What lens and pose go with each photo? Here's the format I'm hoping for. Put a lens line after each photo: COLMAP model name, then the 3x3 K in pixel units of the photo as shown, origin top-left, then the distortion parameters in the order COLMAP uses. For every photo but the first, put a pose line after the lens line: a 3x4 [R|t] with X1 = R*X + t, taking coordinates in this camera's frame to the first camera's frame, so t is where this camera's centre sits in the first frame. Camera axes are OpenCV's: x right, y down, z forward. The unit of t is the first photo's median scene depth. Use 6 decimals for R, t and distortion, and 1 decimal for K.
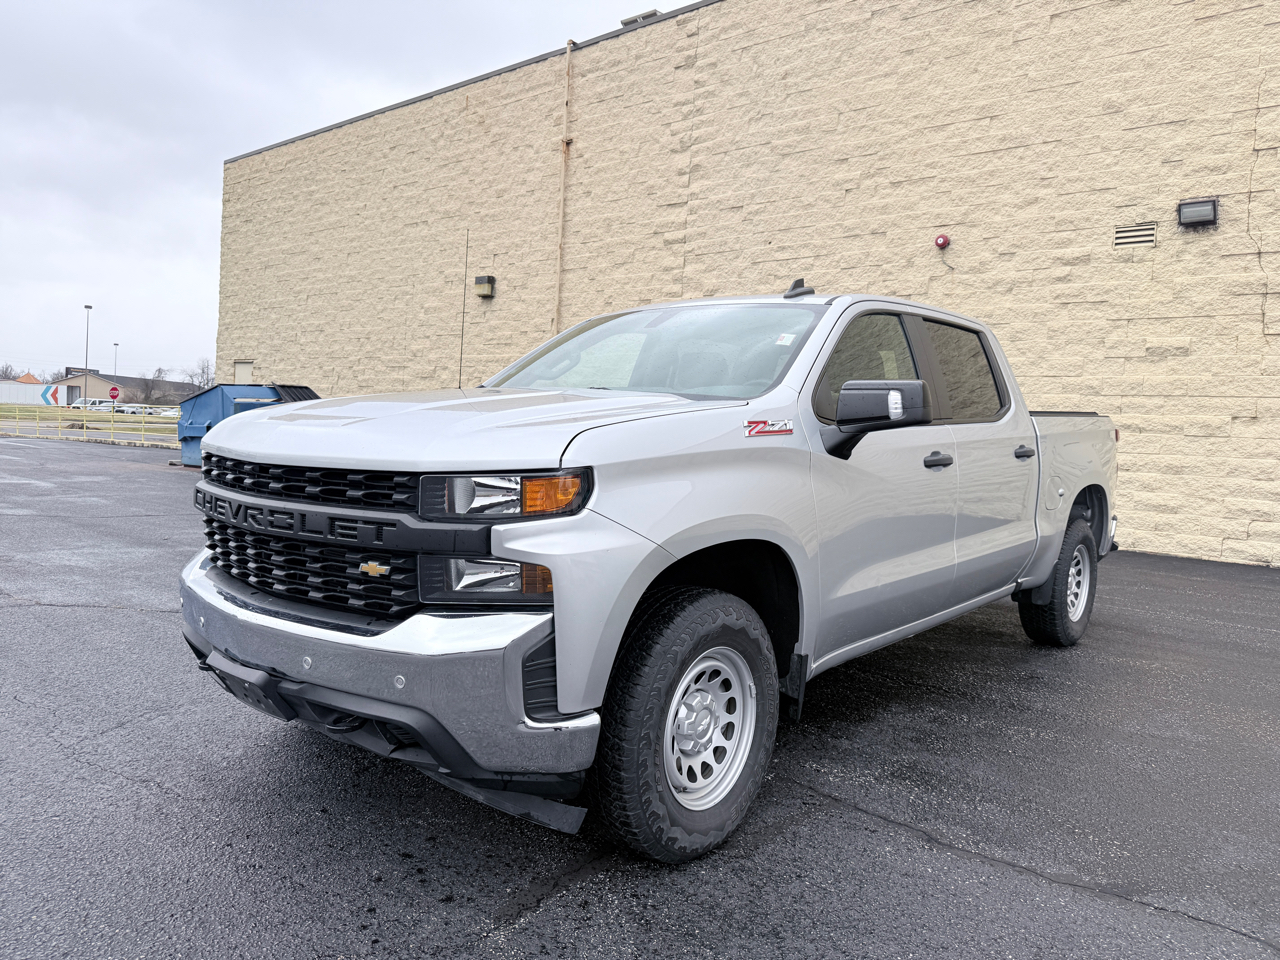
lens RADIAL K [[1035.5, 0, 674.7], [0, 1035.5, 482.2], [0, 0, 1]] dist [0.049566, -0.079453]
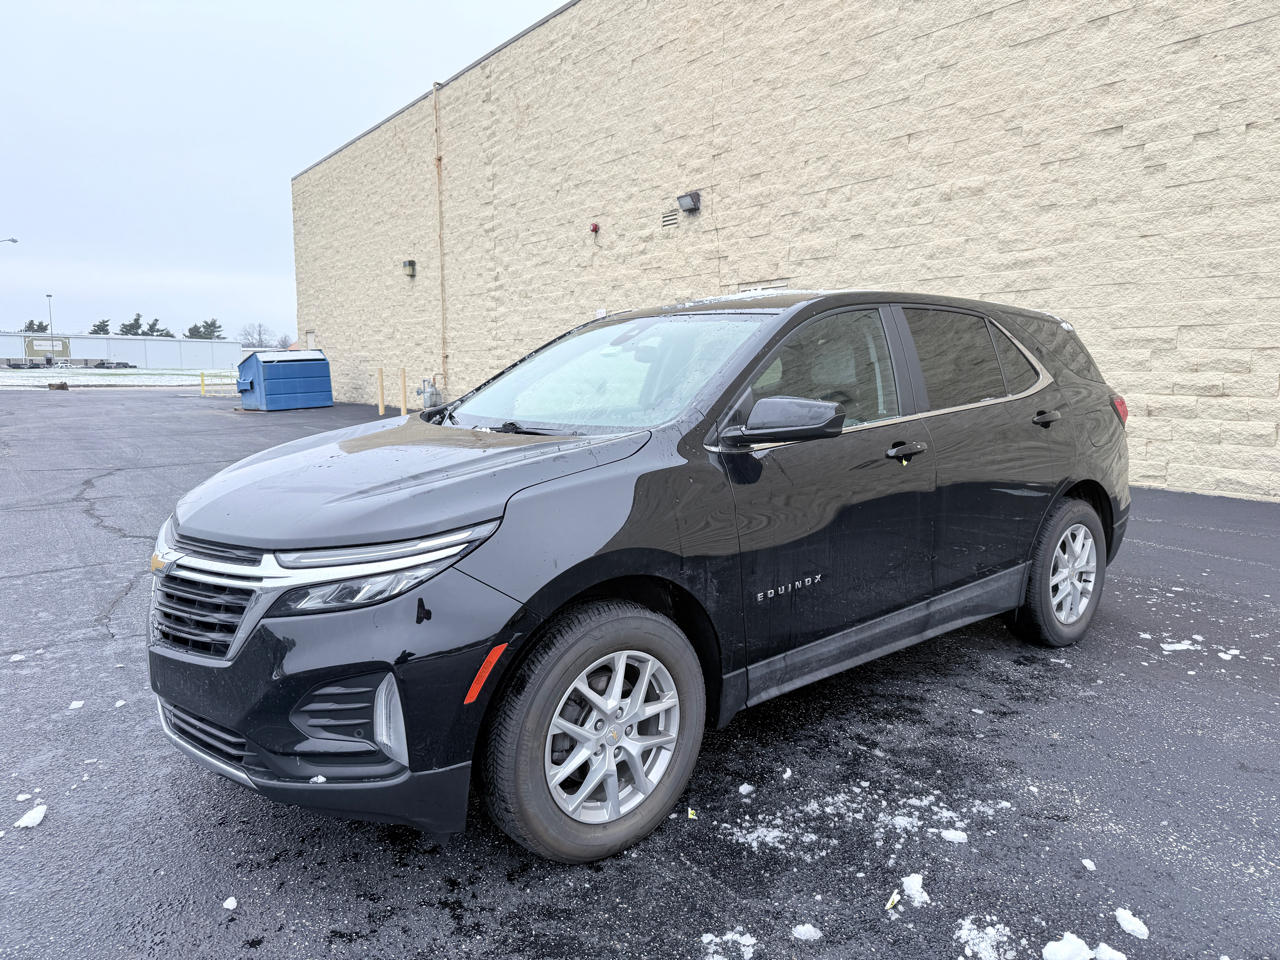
lens RADIAL K [[1059.5, 0, 640.0], [0, 1059.5, 480.0], [0, 0, 1]] dist [0.316040, -0.855584]
pose [[0.956593, -0.024066, -0.290432, 0.611546], [0.039745, 0.998046, 0.048208, 0.037485], [0.288704, -0.057658, 0.955681, -0.339550]]
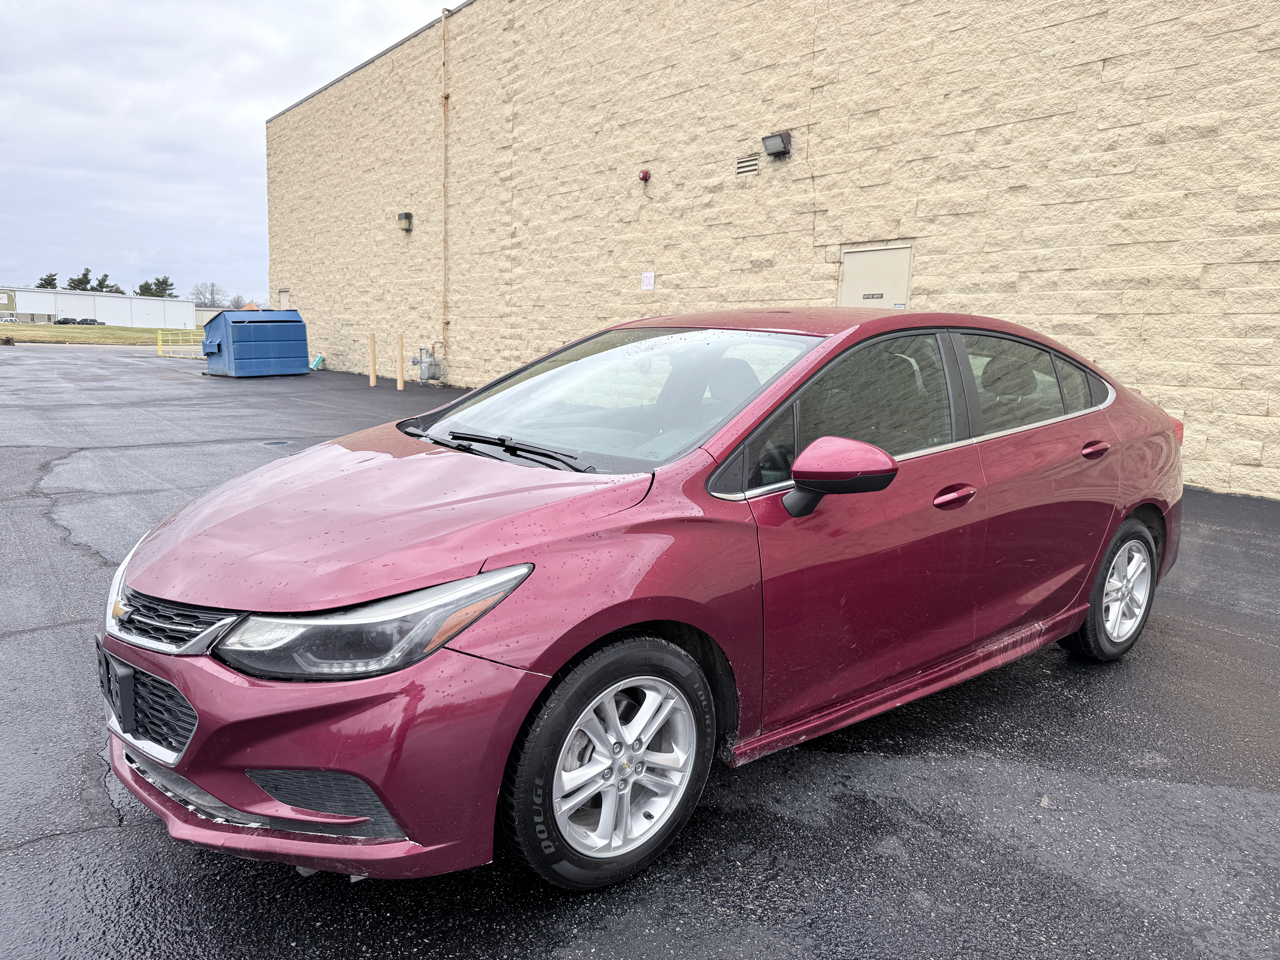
lens RADIAL K [[1034.7, 0, 641.3], [0, 1034.7, 497.7], [0, 0, 1]] dist [0.170984, -0.364845]
pose [[0.970928, 0.015115, -0.238895, 0.457686], [0.006821, 0.995852, 0.090730, 0.026528], [0.239275, -0.089722, 0.966797, -0.178616]]
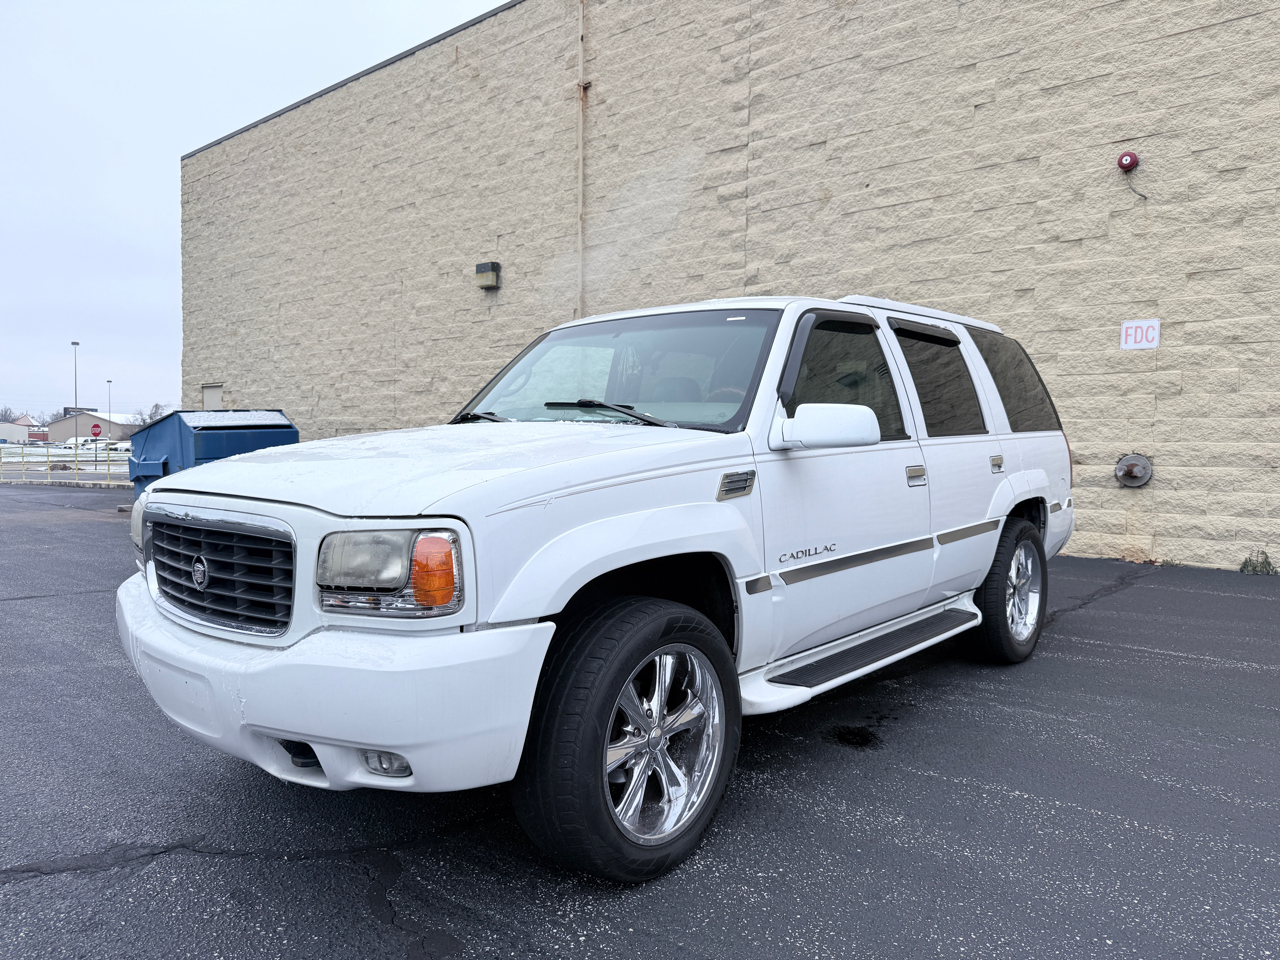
lens RADIAL K [[1011.6, 0, 667.9], [0, 1011.6, 492.2], [0, 0, 1]] dist [0.005837, -0.010283]
pose [[0.998975, -0.045165, -0.003117, -0.056753], [0.045160, 0.998978, -0.001698, -0.013509], [0.003190, 0.001555, 0.999994, 0.249436]]
